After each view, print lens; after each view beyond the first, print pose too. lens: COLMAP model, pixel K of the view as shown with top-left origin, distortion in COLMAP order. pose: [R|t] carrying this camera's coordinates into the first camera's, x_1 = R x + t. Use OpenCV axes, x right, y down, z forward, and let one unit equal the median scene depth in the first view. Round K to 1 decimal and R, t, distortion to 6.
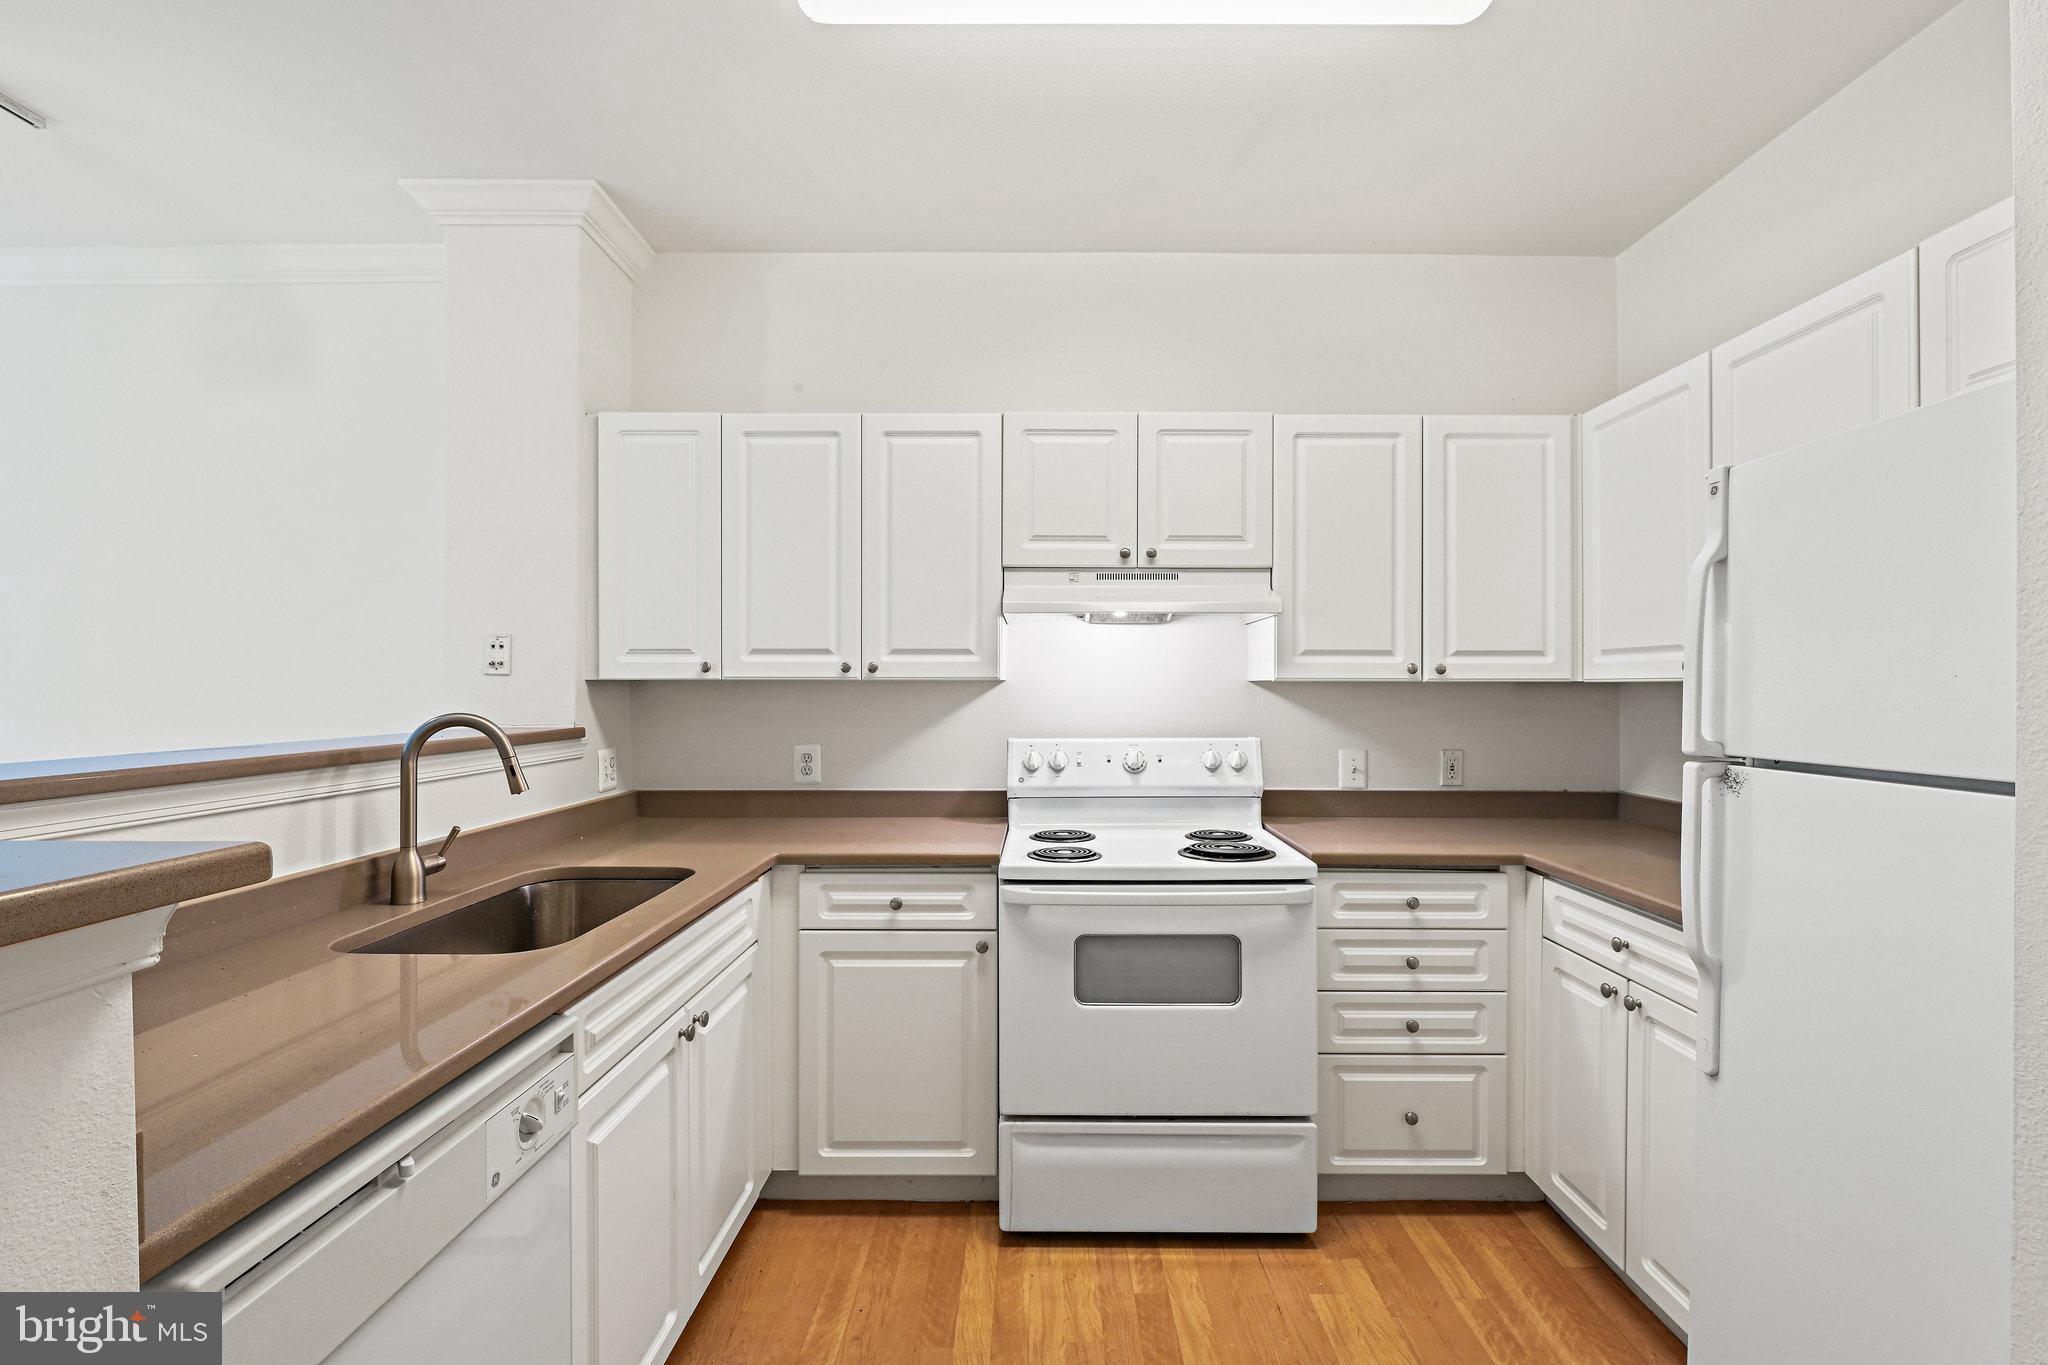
lens RADIAL K [[876.1, 0, 996.9], [0, 876.1, 692.3], [0, 0, 1]] dist [-0.003918, -0.000999]
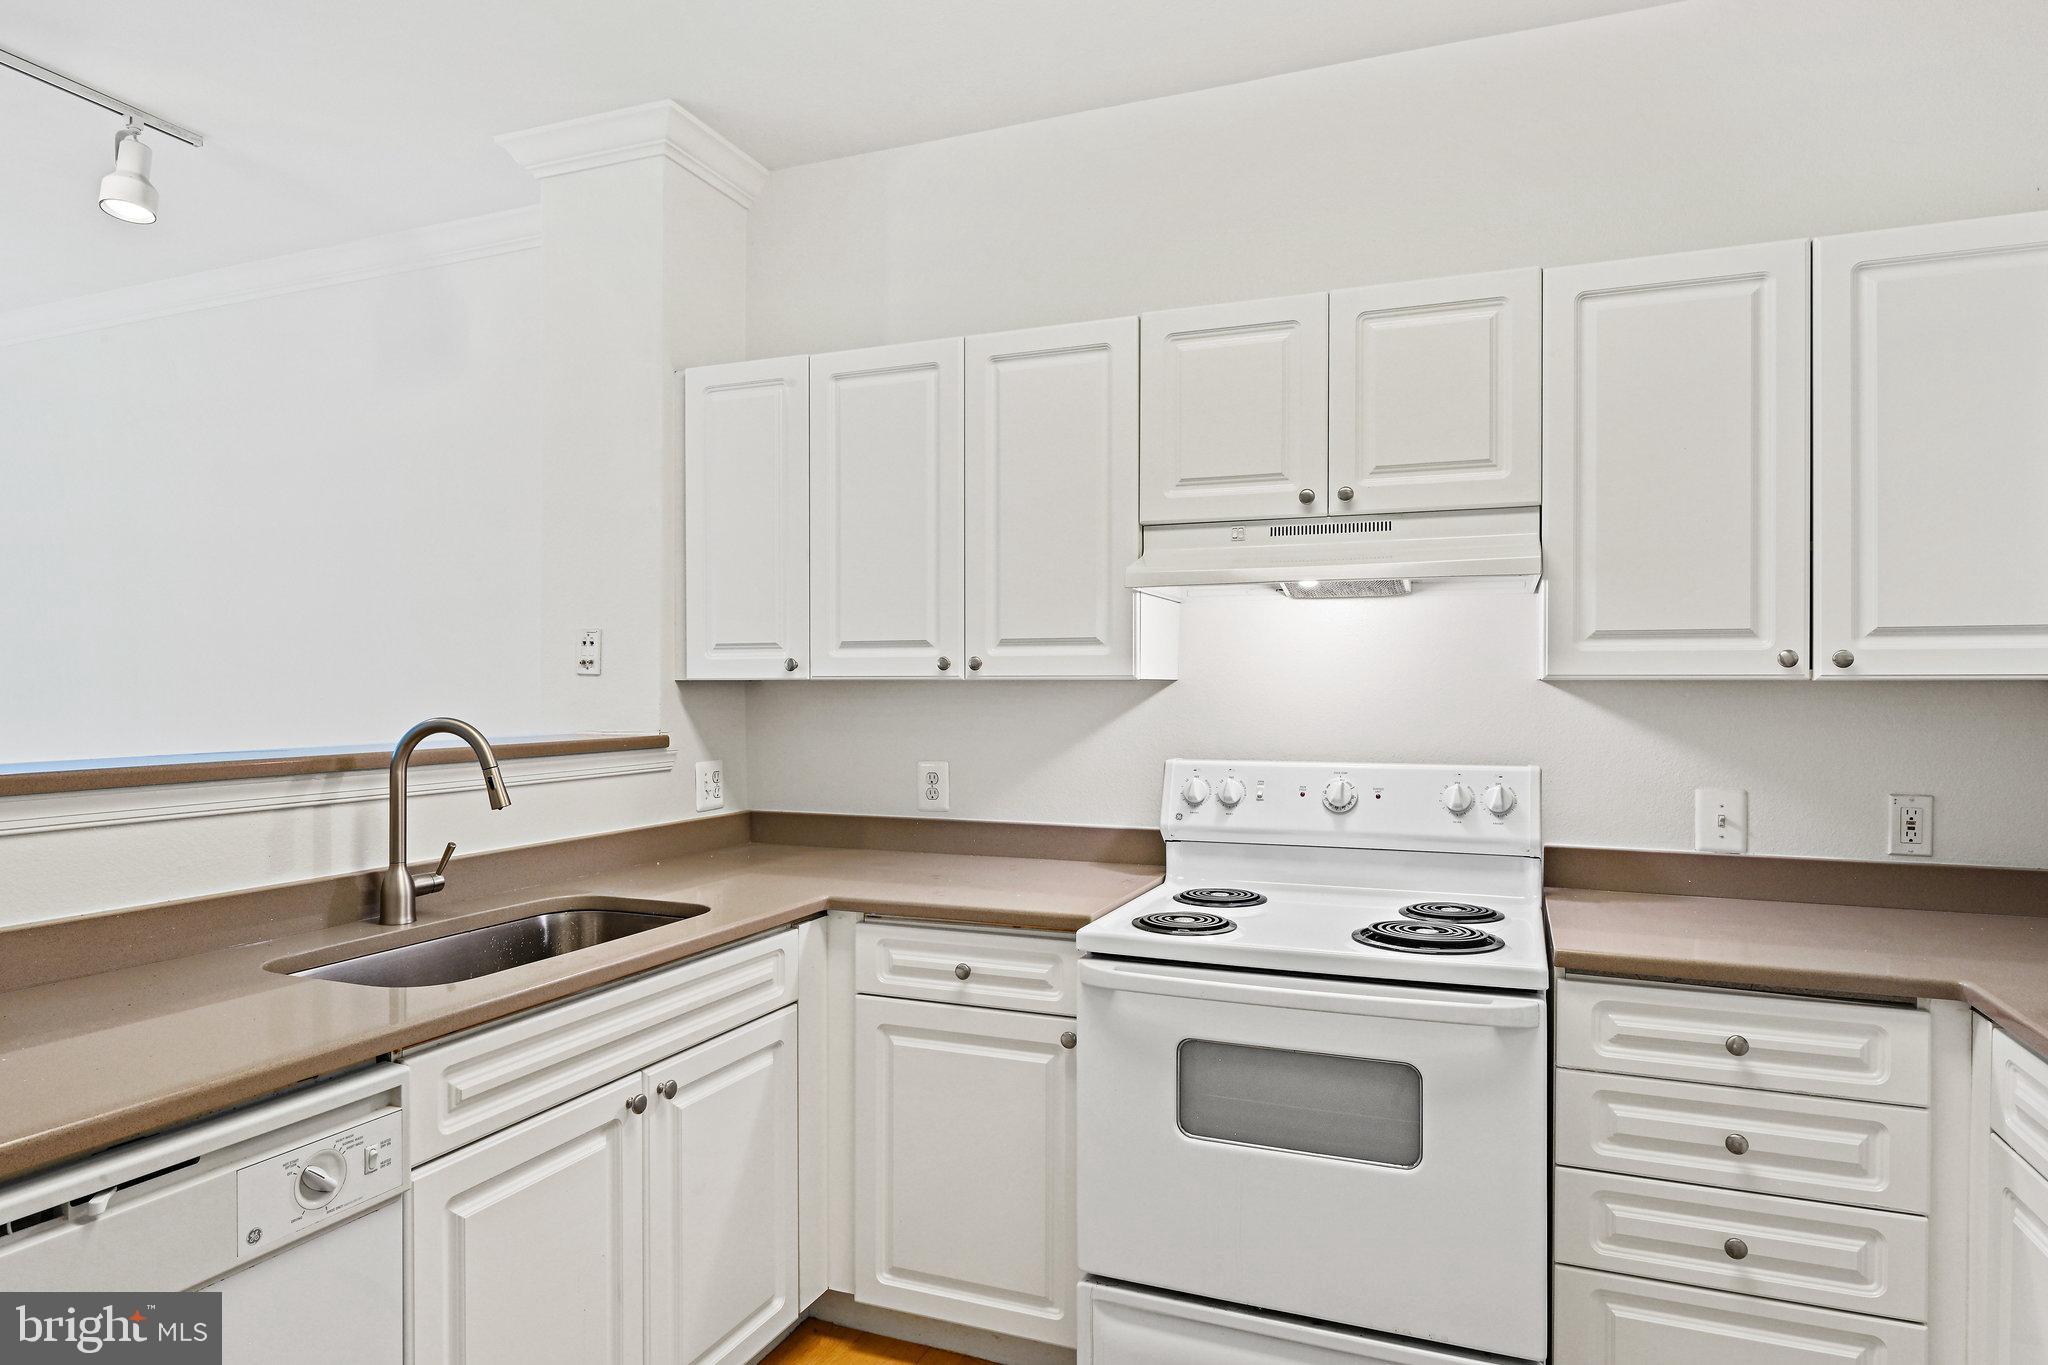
lens RADIAL K [[1133.3, 0, 1007.7], [0, 1133.3, 692.0], [0, 0, 1]] dist [-0.000582, -0.002069]
pose [[0.935503, 0.000754, -0.353319, 0.269445], [-0.000826, 1.000000, -0.000052, -0.003605], [0.353319, 0.000340, 0.935503, 0.083035]]
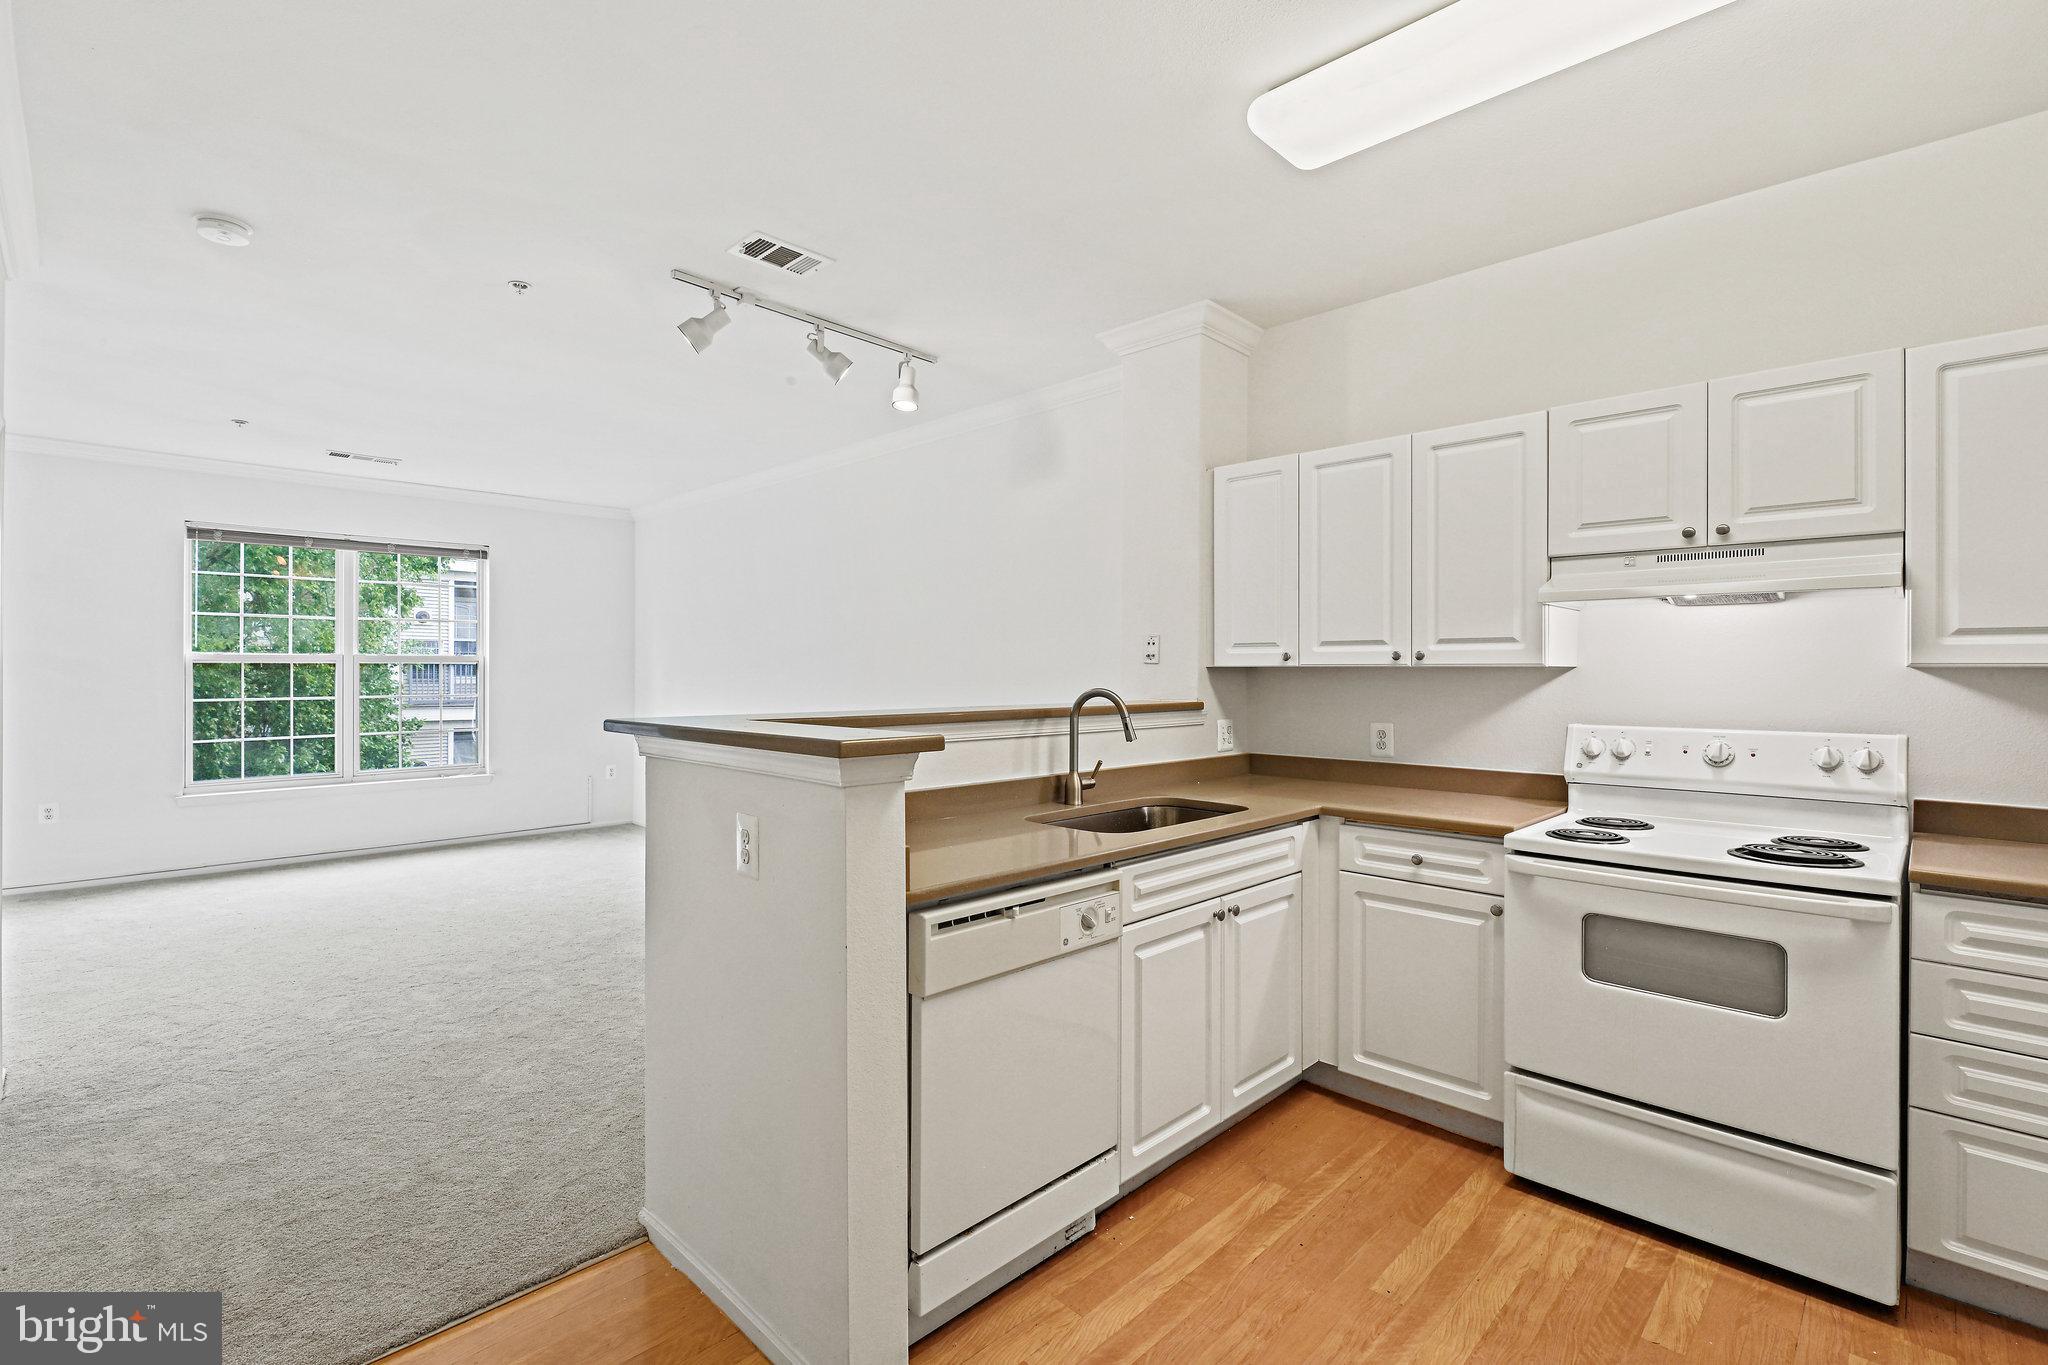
lens RADIAL K [[876.1, 0, 1050.9], [0, 876.1, 668.8], [0, 0, 1]] dist [-0.003918, -0.000999]
pose [[0.740538, -0.000844, -0.672014, 0.301499], [-0.004780, 0.999967, -0.006523, -0.001733], [0.671997, 0.008043, 0.740510, -0.184452]]
